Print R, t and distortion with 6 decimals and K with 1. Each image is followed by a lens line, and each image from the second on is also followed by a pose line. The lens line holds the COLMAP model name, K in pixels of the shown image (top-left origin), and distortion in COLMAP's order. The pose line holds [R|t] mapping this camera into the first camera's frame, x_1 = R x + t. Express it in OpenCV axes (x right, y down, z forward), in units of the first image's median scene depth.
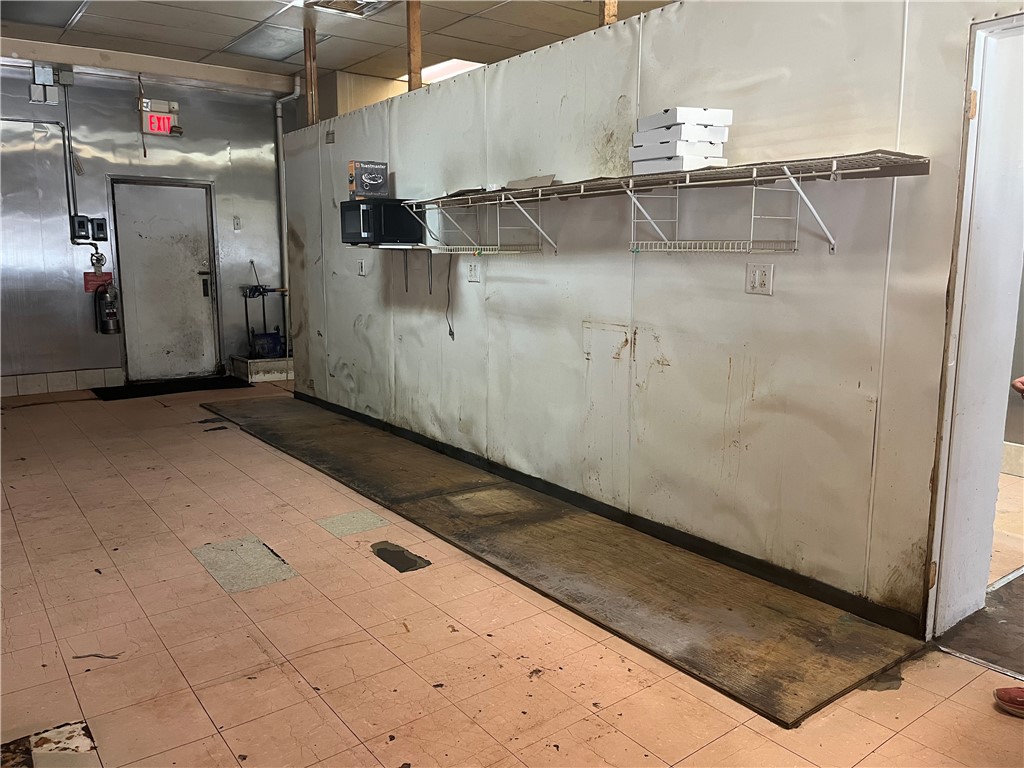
lens RADIAL K [[771.0, 0, 517.4], [0, 771.0, 377.7], [0, 0, 1]] dist [0.058729, -0.085037]
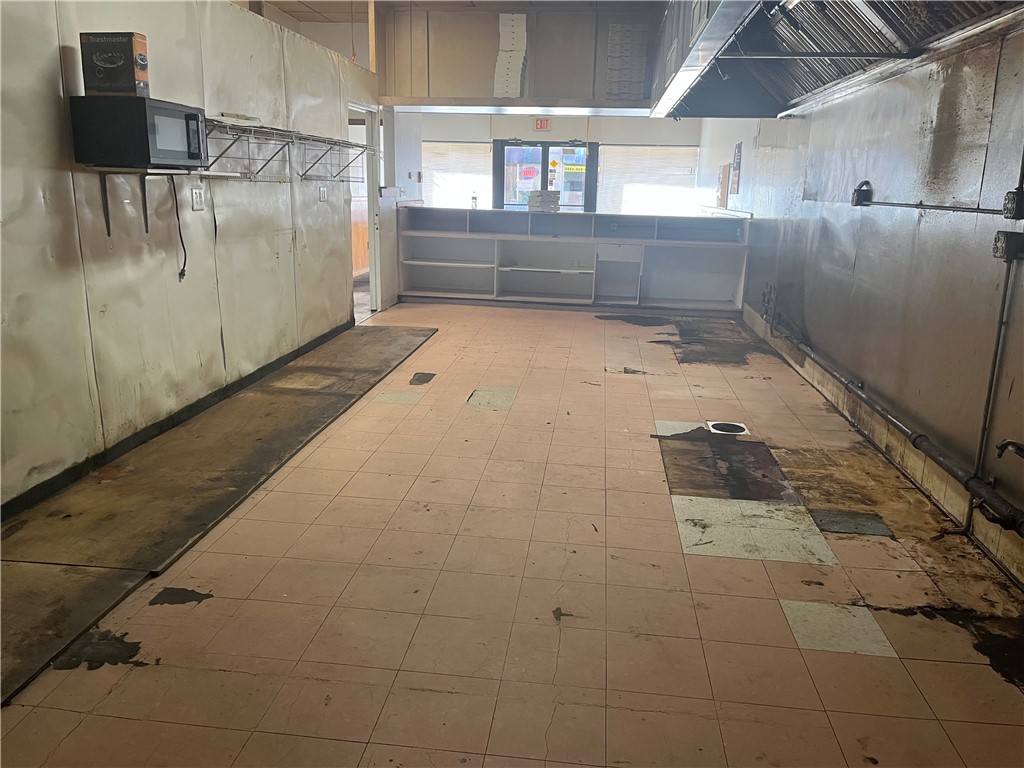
lens RADIAL K [[771.0, 0, 517.4], [0, 771.0, 377.7], [0, 0, 1]] dist [0.058729, -0.085037]
pose [[-0.727058, -0.186357, 0.660801, -1.034281], [0.082686, 0.931686, 0.353728, -0.245130], [-0.681579, 0.311820, -0.661980, 1.466036]]
